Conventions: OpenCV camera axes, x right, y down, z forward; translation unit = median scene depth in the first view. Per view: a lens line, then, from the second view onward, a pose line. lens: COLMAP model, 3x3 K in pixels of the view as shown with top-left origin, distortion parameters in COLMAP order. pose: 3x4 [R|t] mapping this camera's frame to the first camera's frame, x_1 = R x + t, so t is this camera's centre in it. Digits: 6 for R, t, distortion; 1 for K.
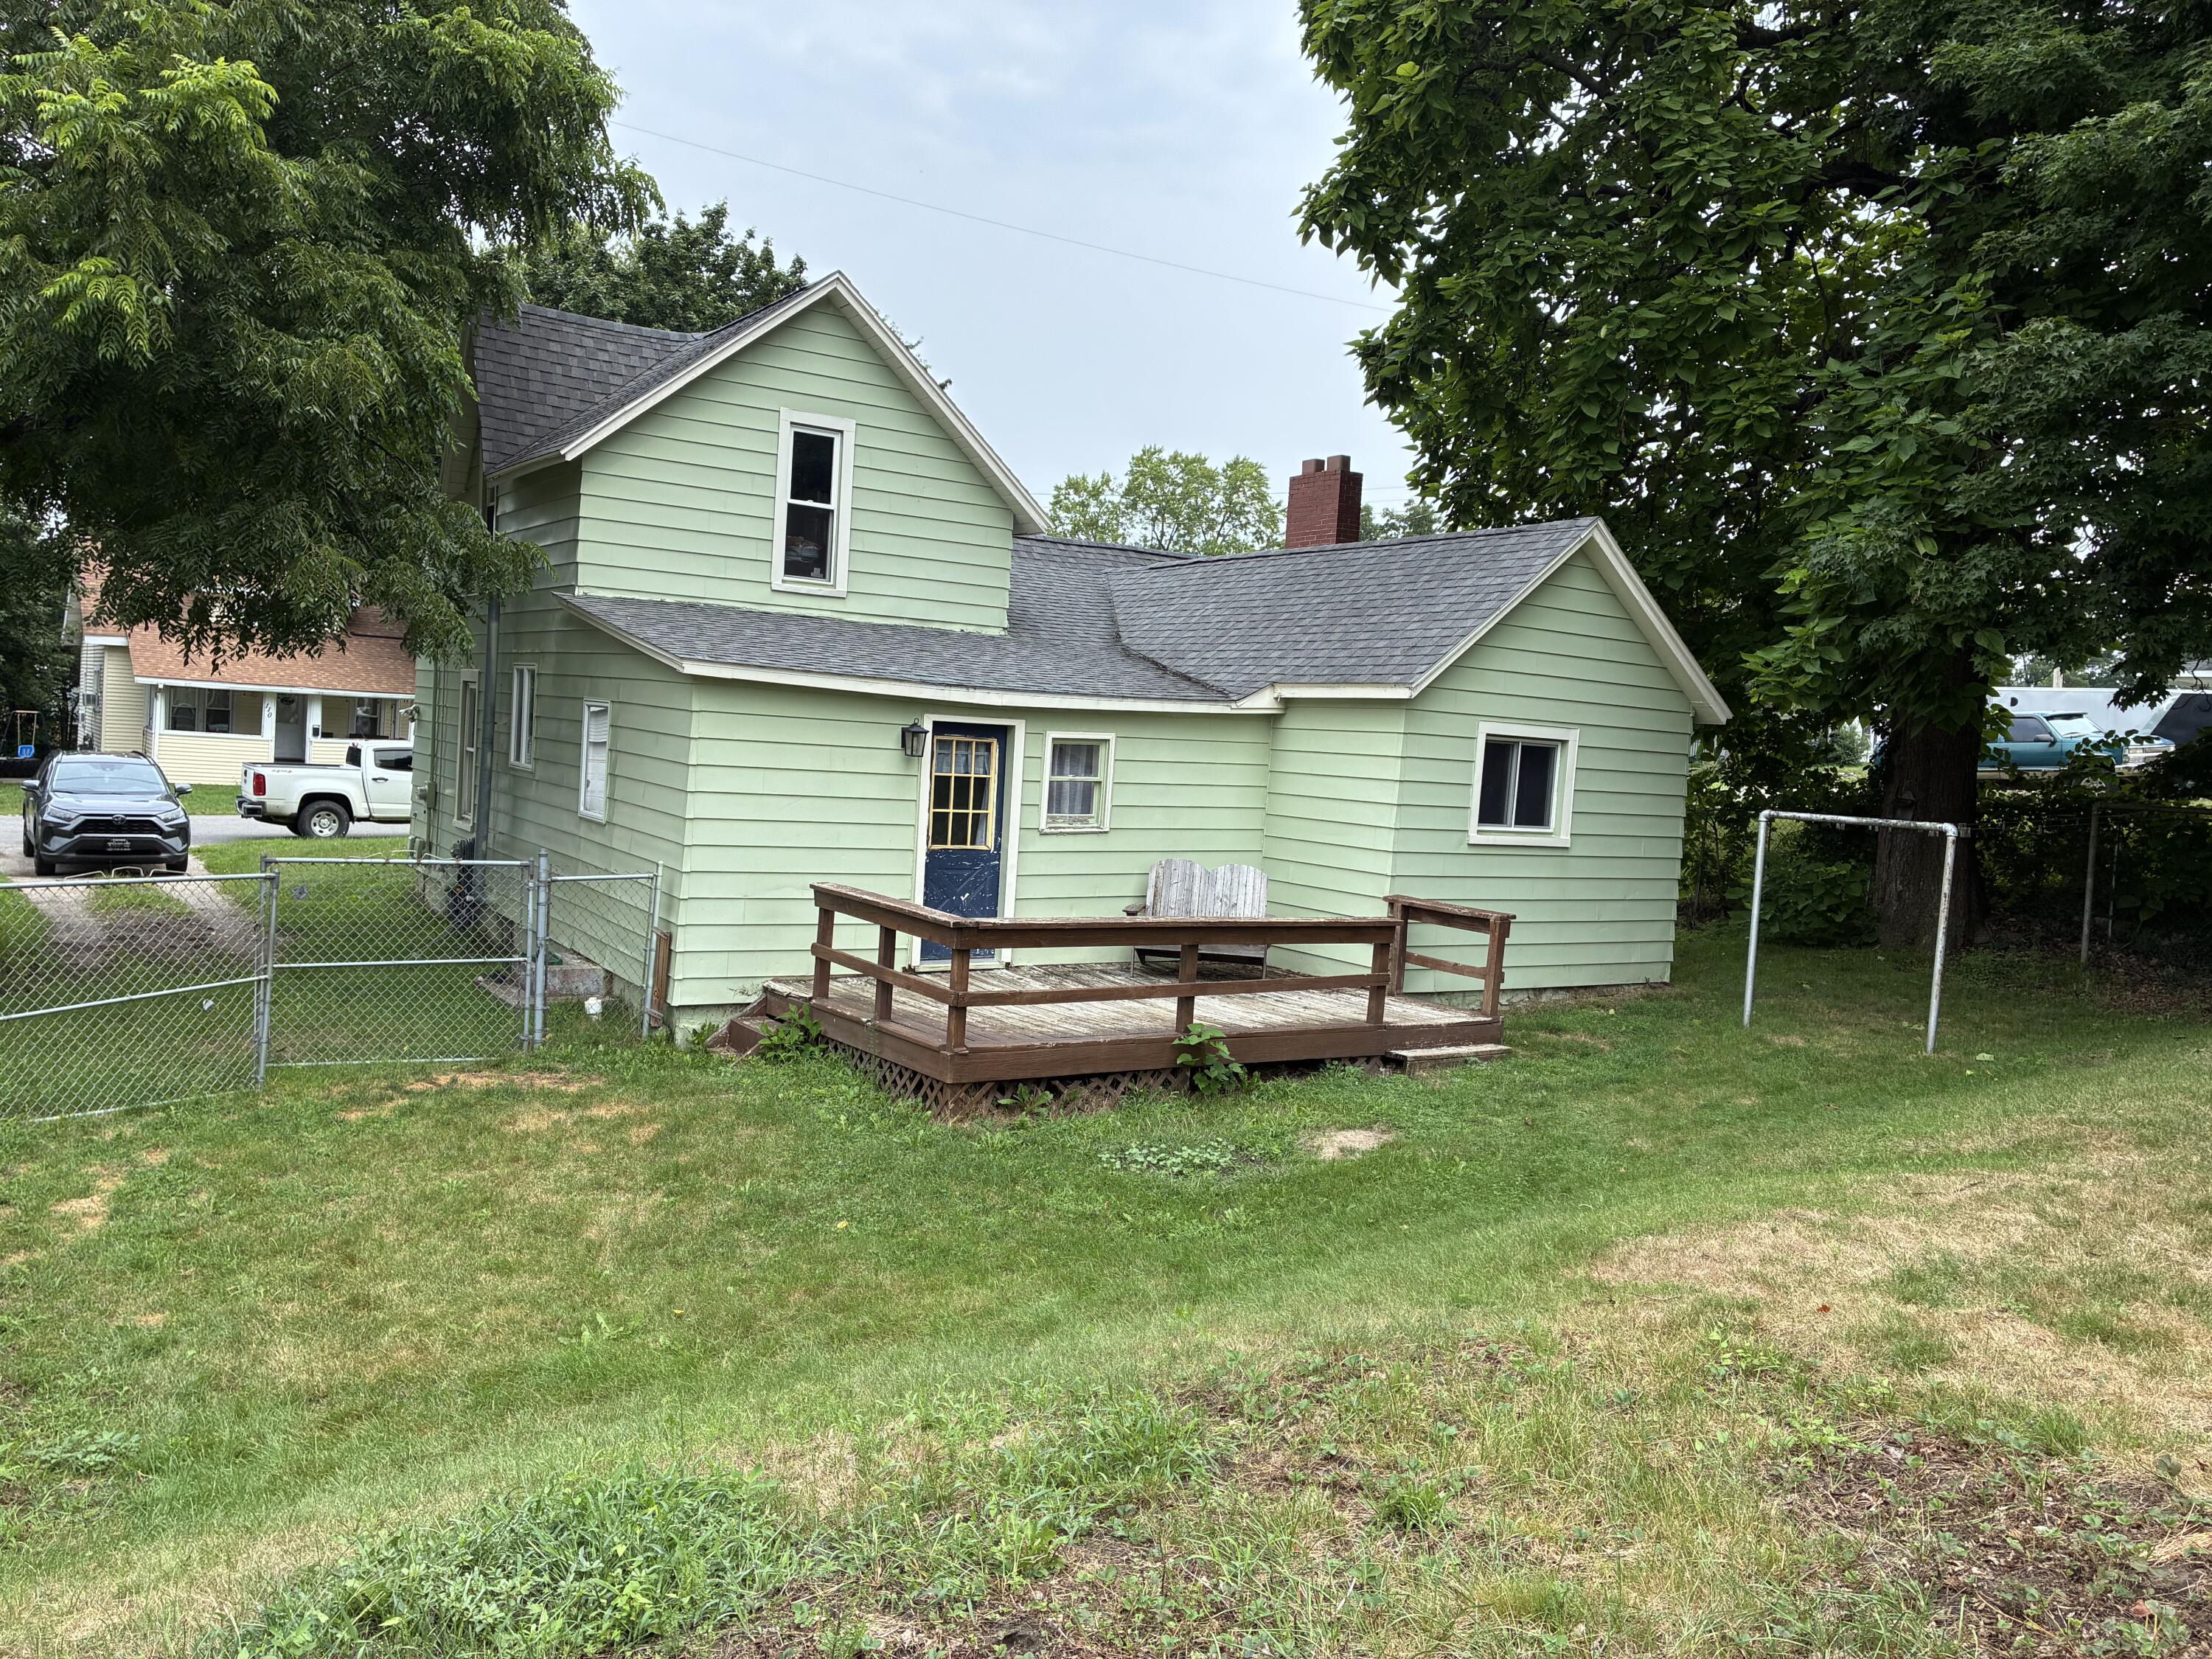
lens RADIAL K [[1665.5, 0, 1106.0], [0, 1665.5, 829.5], [0, 0, 1]] dist [0.074269, -0.118603]
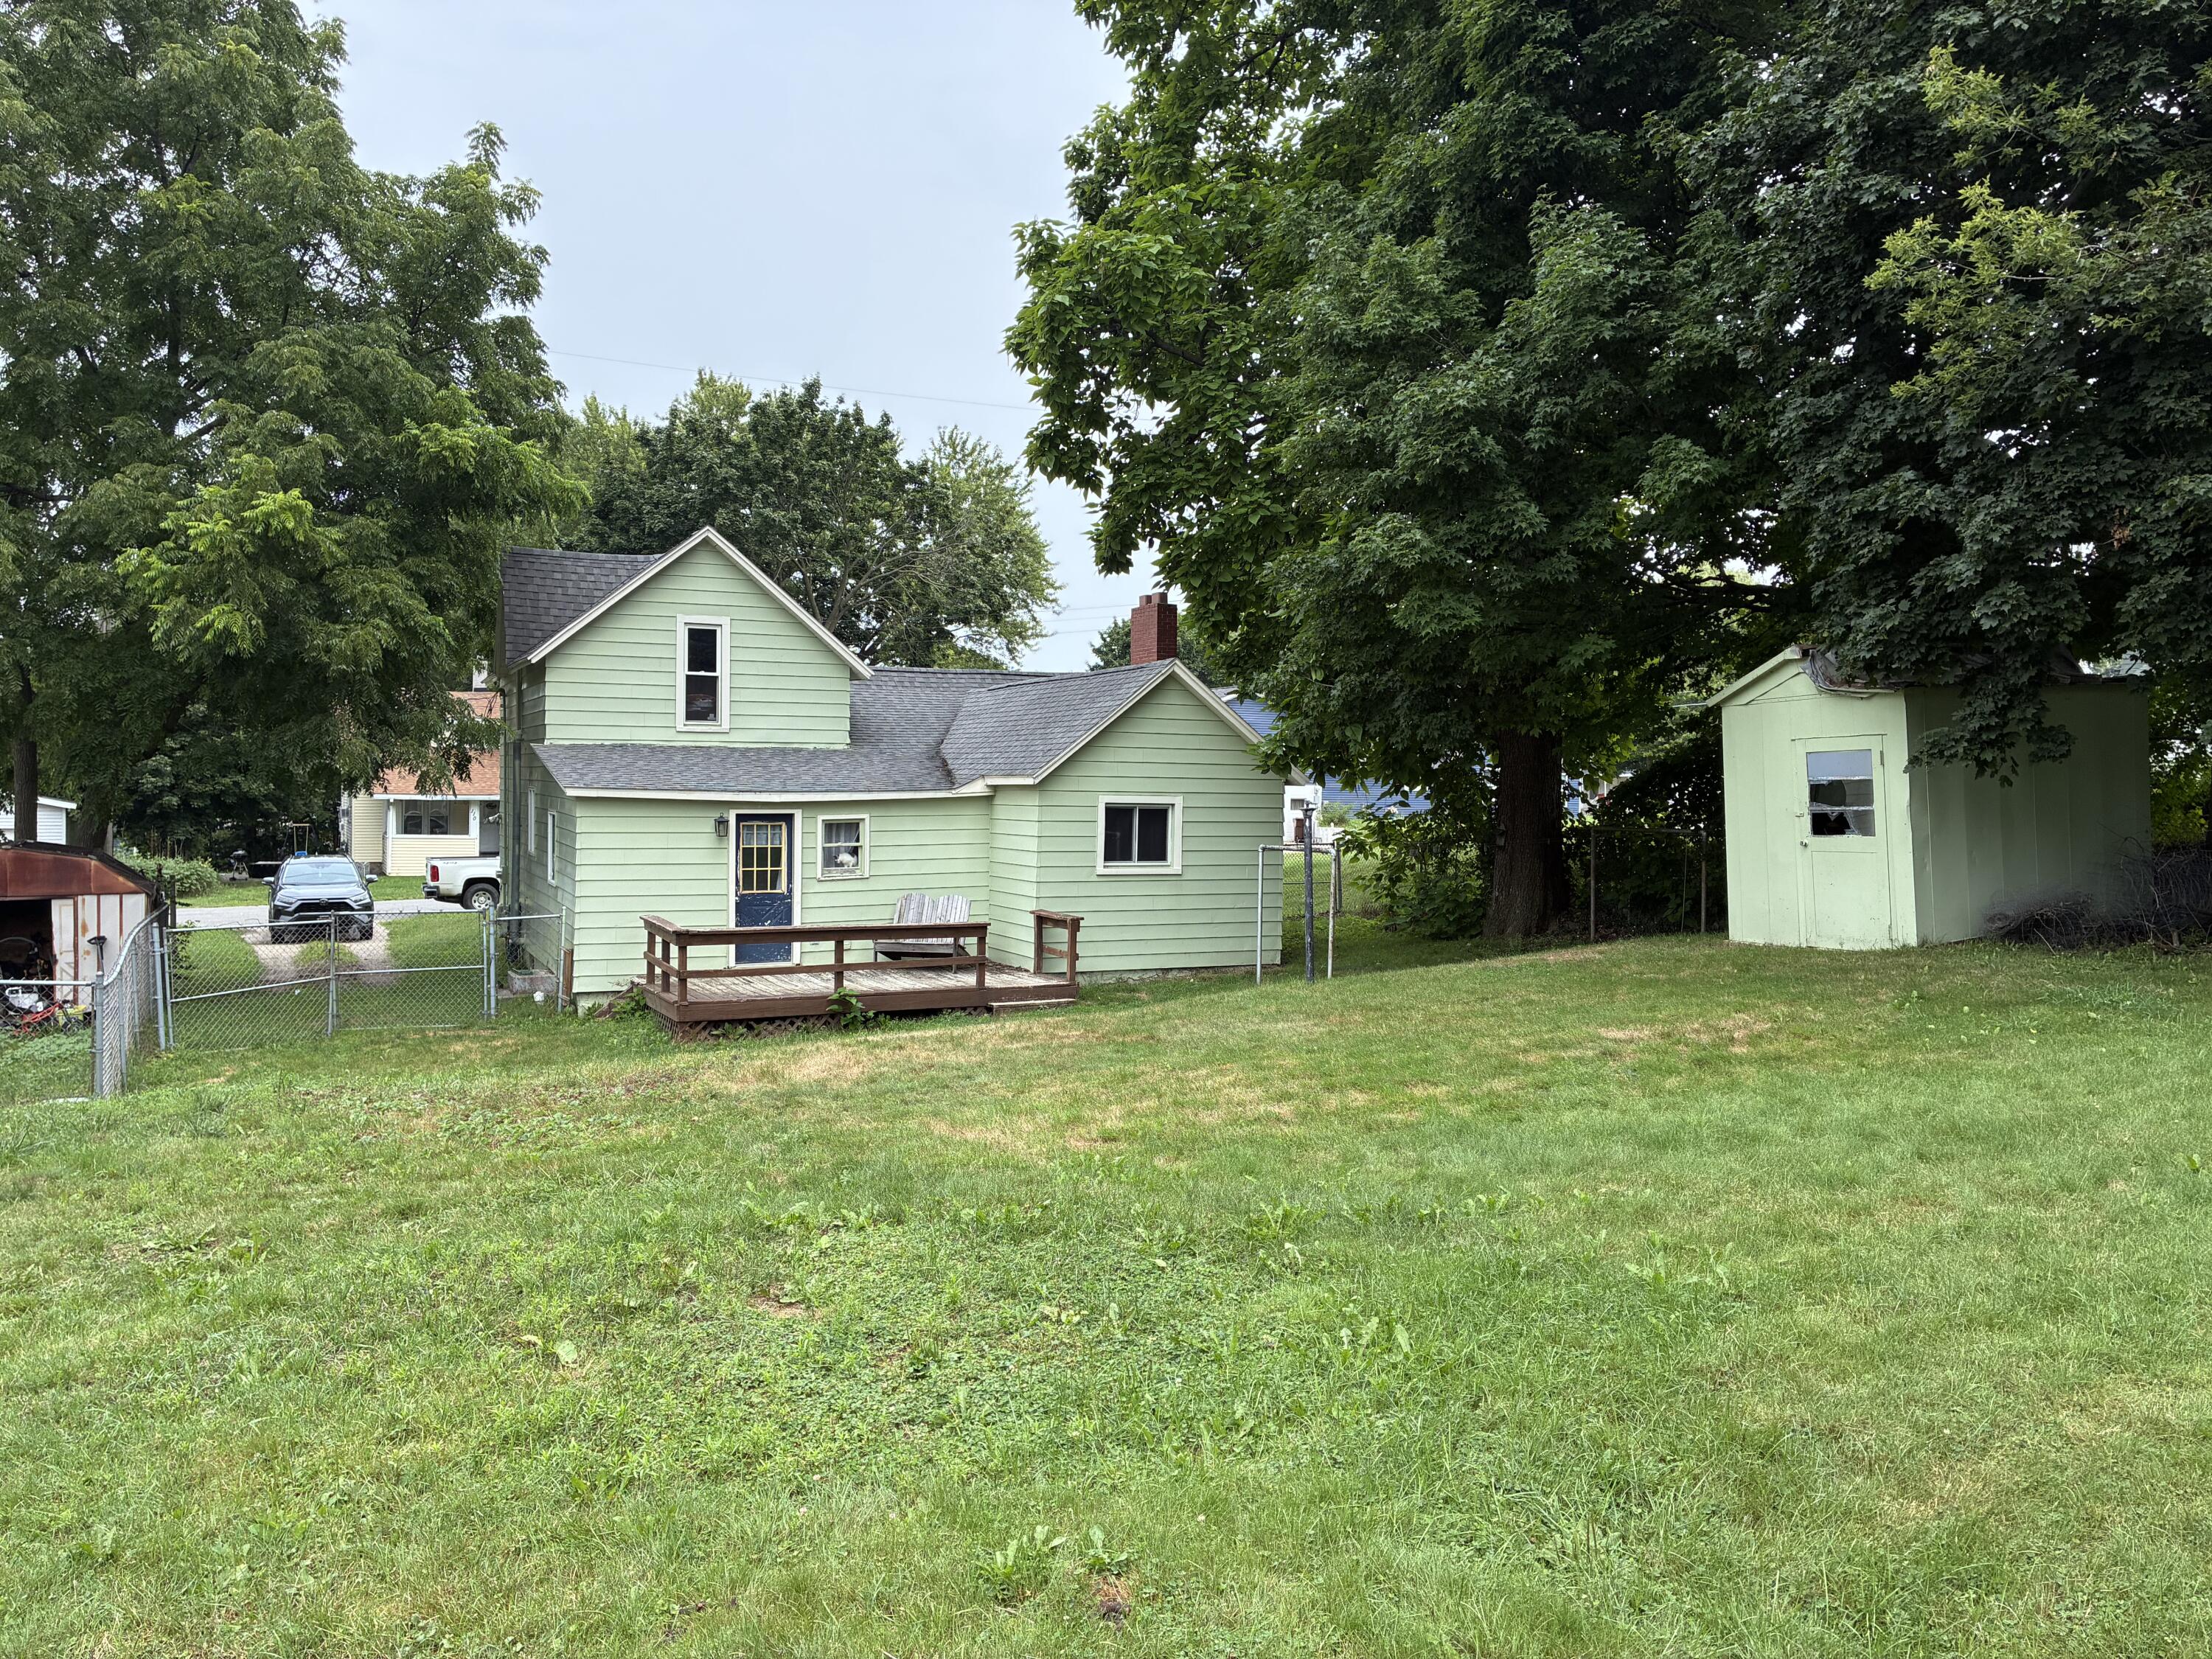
lens RADIAL K [[1665.5, 0, 1106.0], [0, 1665.5, 829.5], [0, 0, 1]] dist [0.074269, -0.118603]
pose [[0.988445, -0.048712, -0.143539, 0.446759], [0.043719, 0.998331, -0.037734, 0.024793], [0.145137, 0.031023, 0.988925, -0.508407]]
